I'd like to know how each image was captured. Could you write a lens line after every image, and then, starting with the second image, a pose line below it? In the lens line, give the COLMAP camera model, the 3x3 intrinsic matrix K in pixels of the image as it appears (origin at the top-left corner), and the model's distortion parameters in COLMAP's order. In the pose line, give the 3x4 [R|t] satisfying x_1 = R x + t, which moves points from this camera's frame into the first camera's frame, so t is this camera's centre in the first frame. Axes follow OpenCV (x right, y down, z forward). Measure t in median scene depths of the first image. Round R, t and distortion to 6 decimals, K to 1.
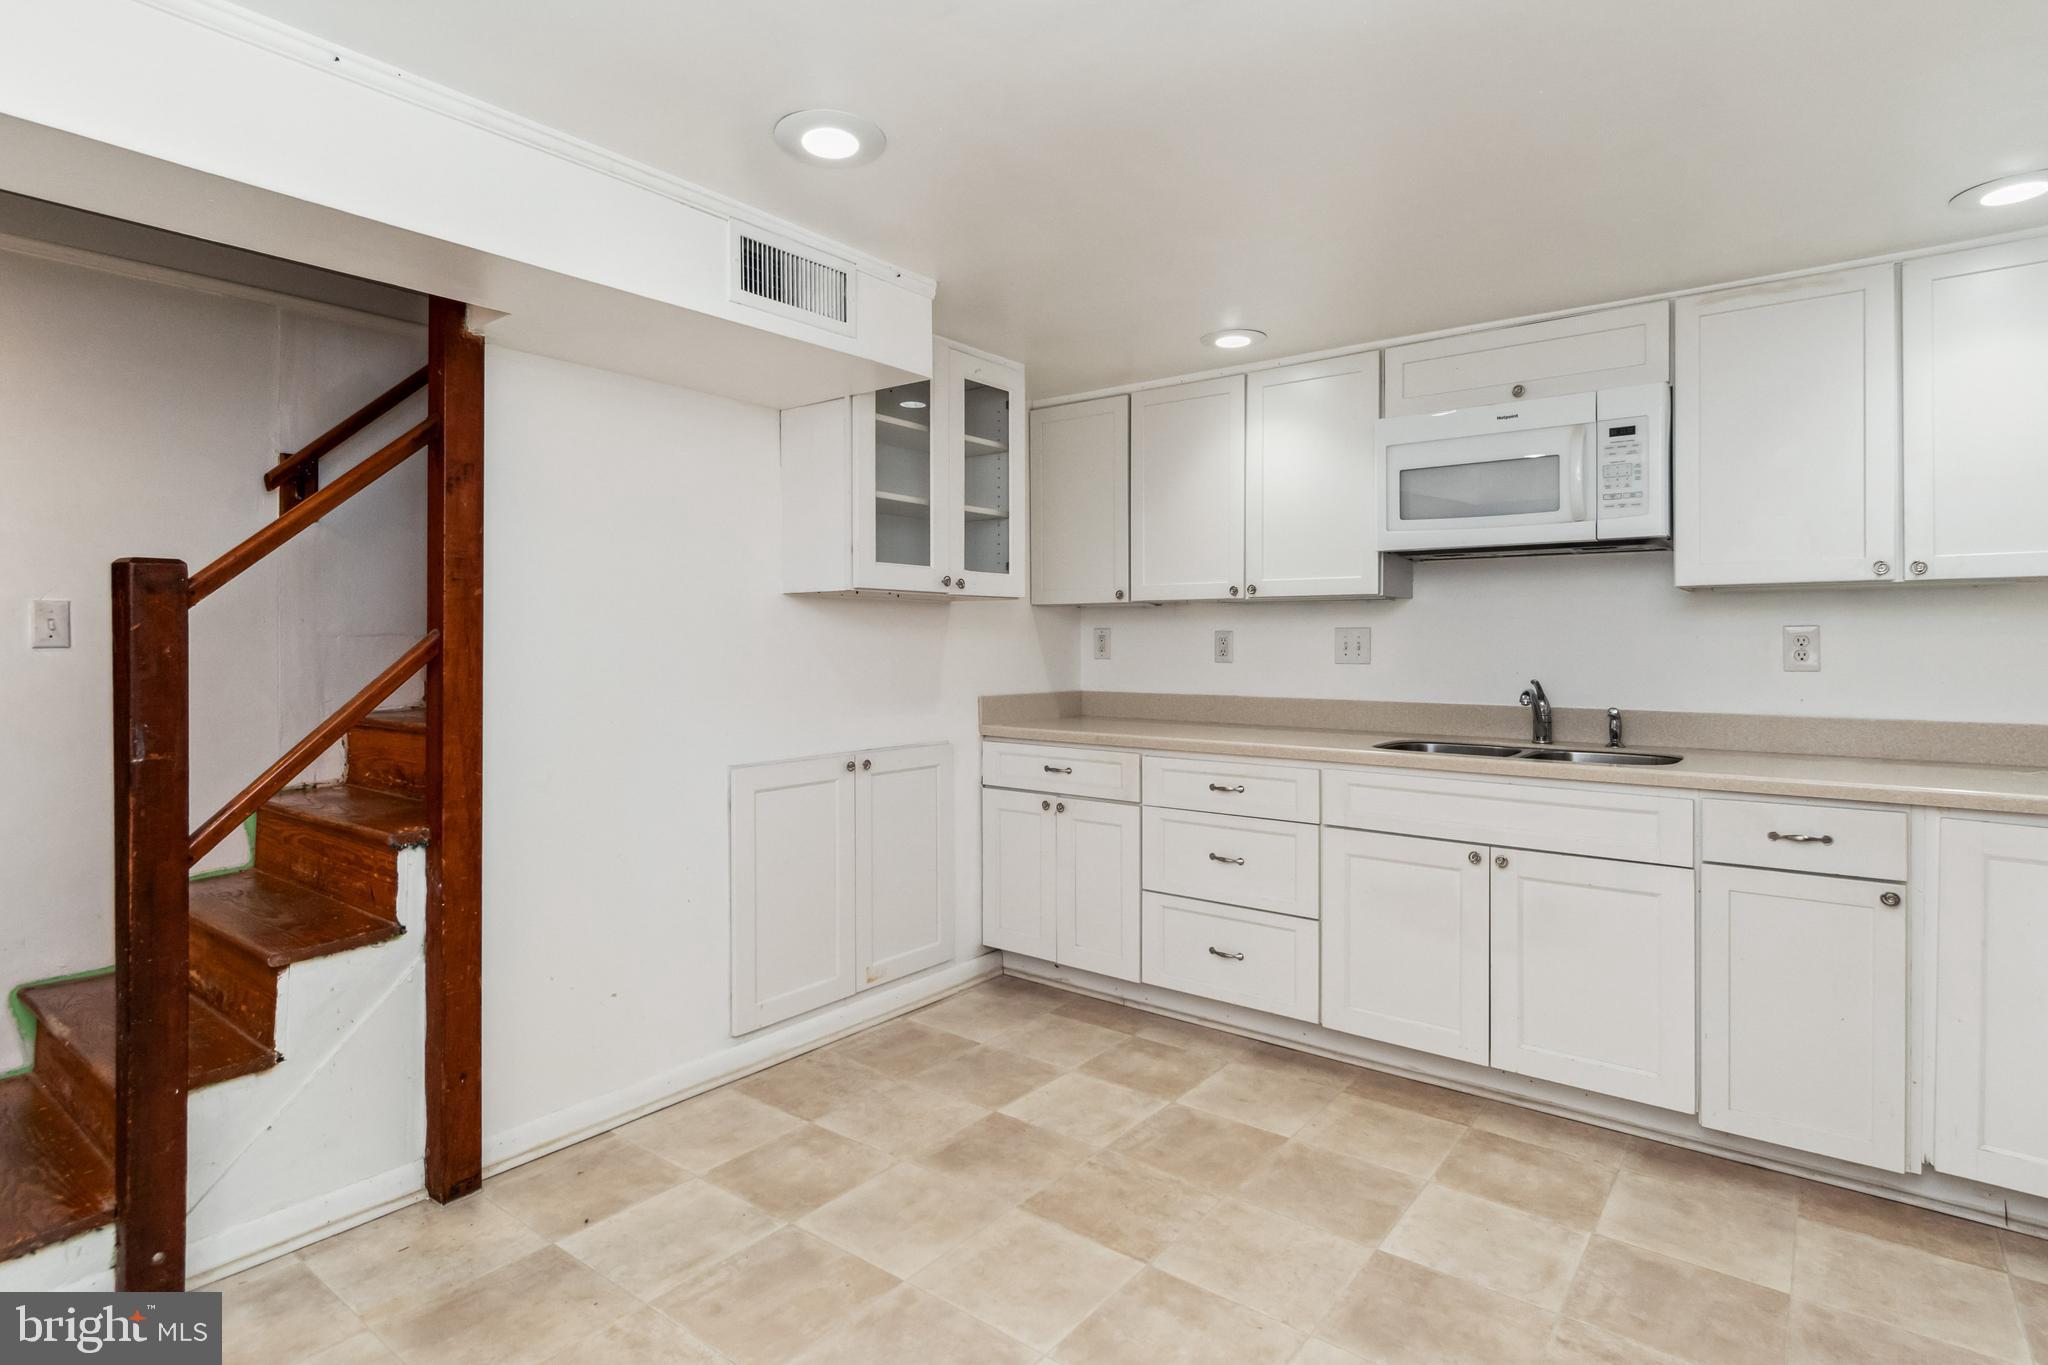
lens RADIAL K [[1047.2, 0, 1054.9], [0, 1047.2, 643.2], [0, 0, 1]] dist [0.012630, -0.003348]
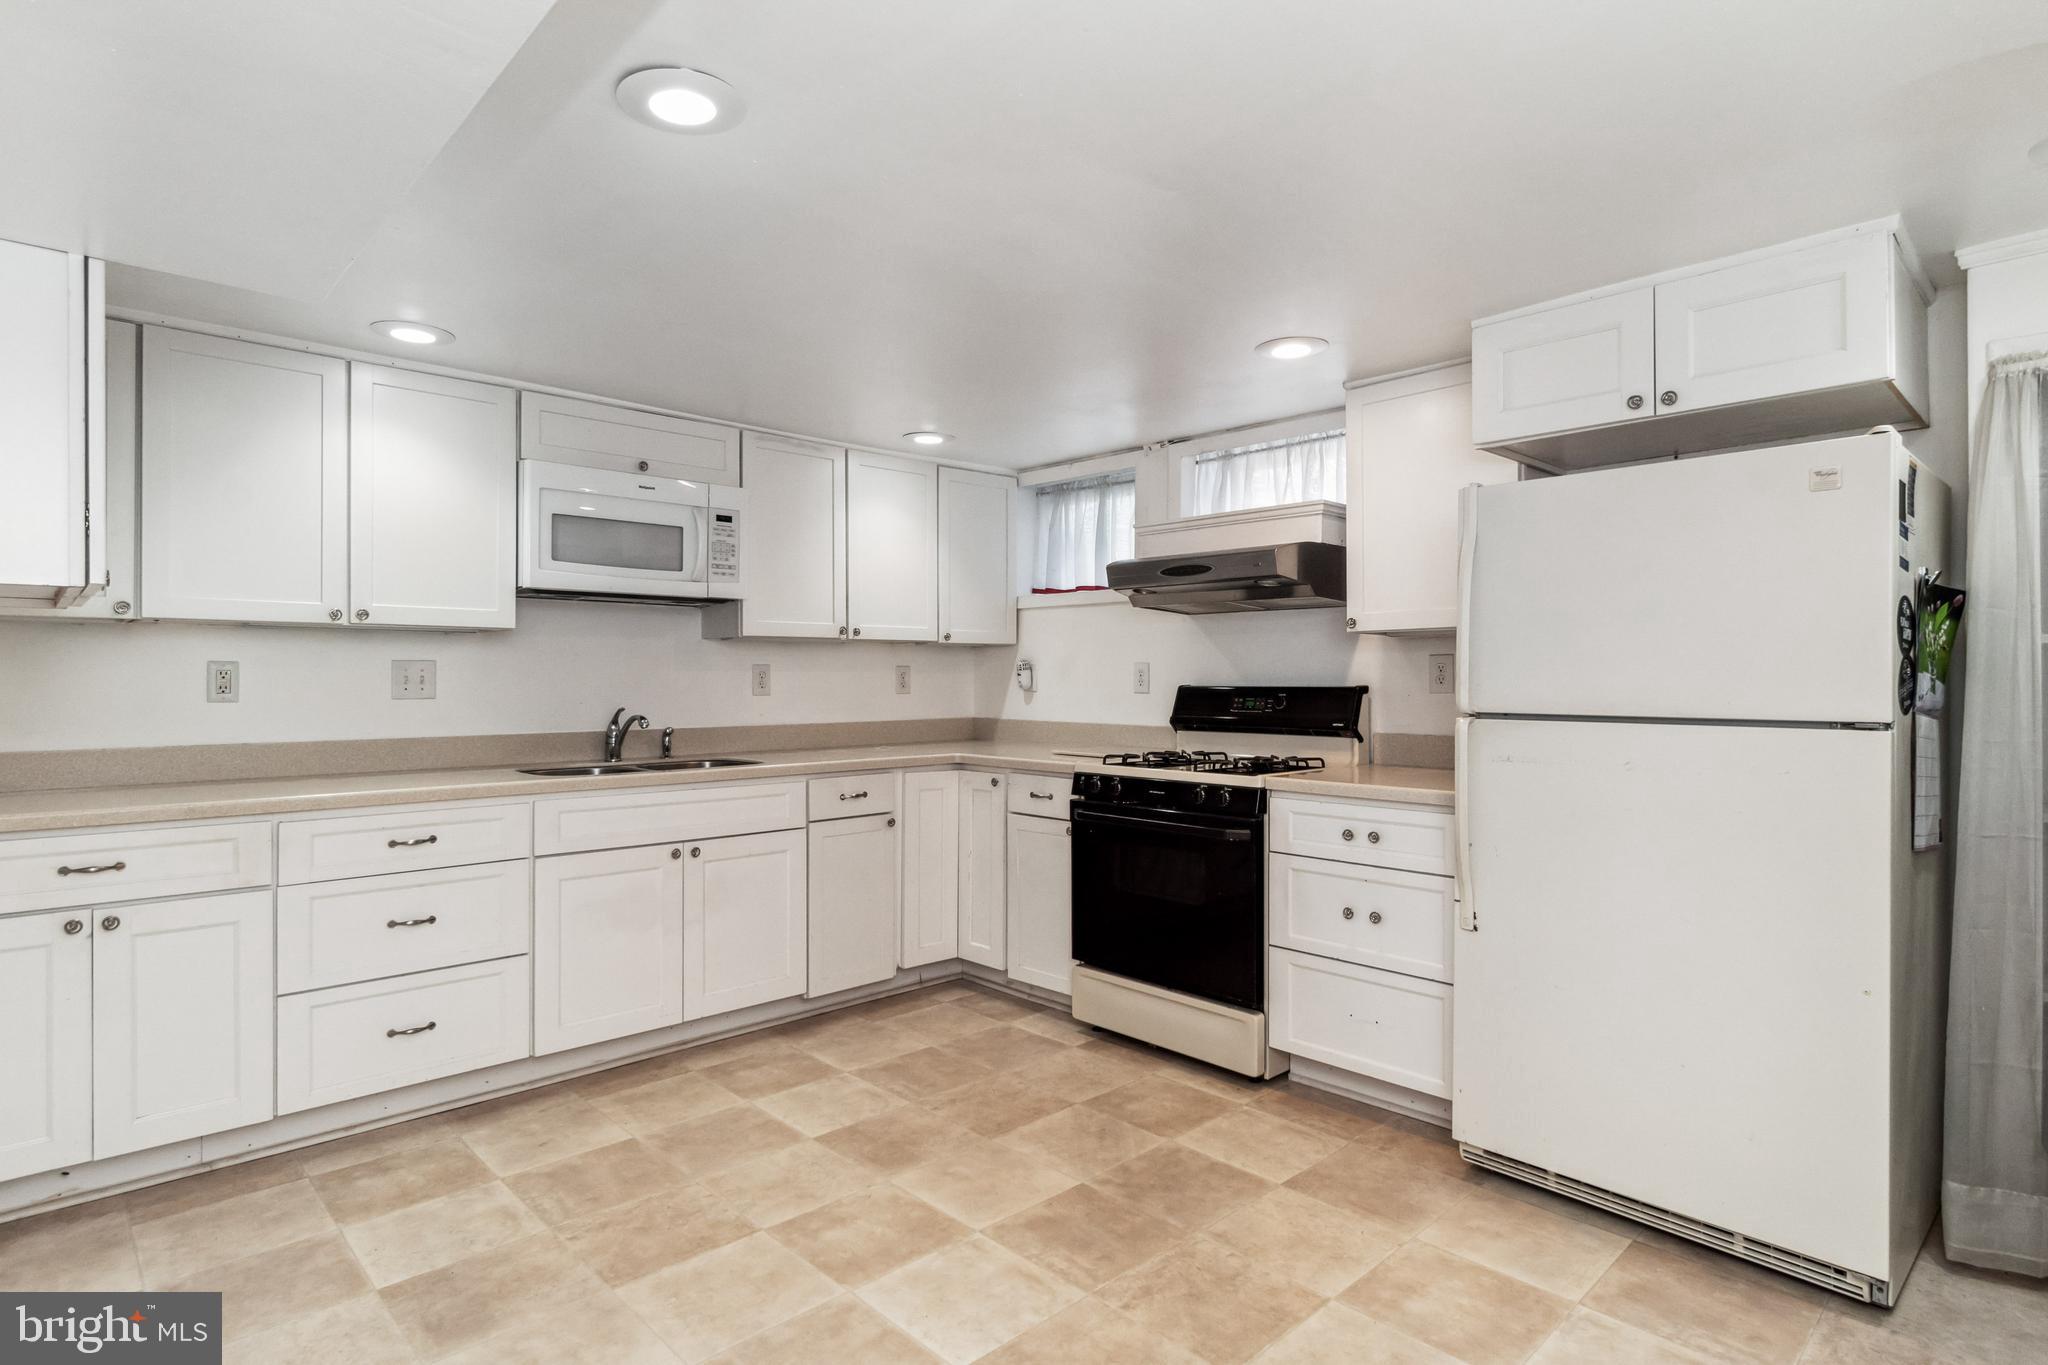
lens RADIAL K [[1047.2, 0, 1022.9], [0, 1047.2, 682.4], [0, 0, 1]] dist [0.012630, -0.003348]
pose [[0.167923, -0.006221, 0.985780, -0.716642], [0.001651, 0.999980, 0.006029, 0.000006], [-0.985799, 0.000615, 0.167930, 0.398440]]
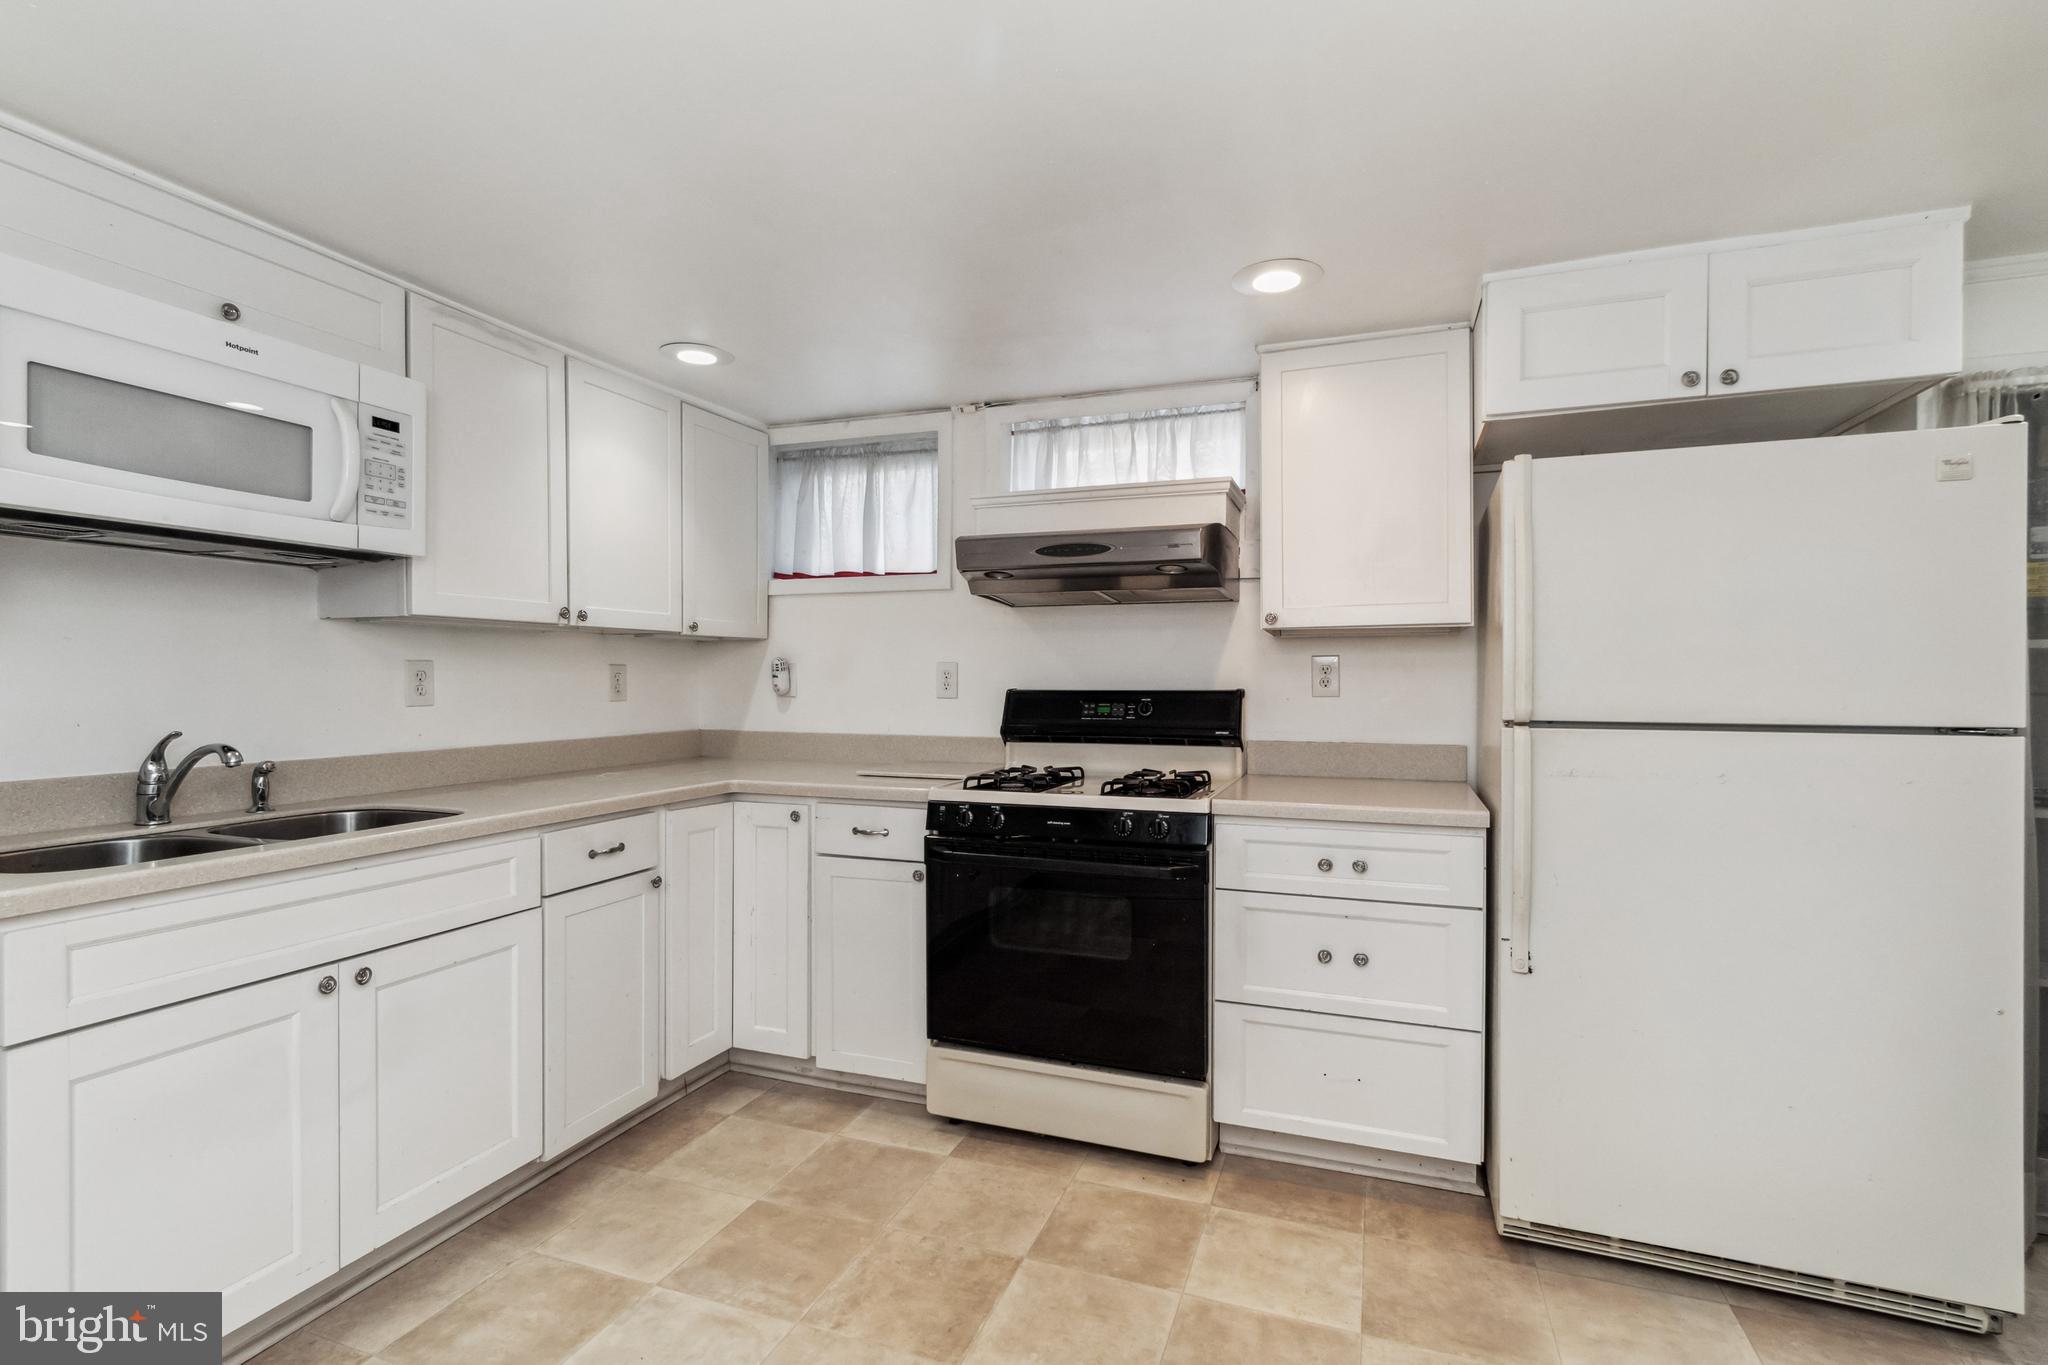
lens RADIAL K [[942.1, 0, 1021.6], [0, 942.1, 692.5], [0, 0, 1]] dist [0.005395, 0.000620]
pose [[-0.280779, -0.014153, 0.959668, -0.325608], [0.000205, 0.999890, 0.014806, 0.000500], [-0.959772, 0.004354, -0.280746, 0.726010]]
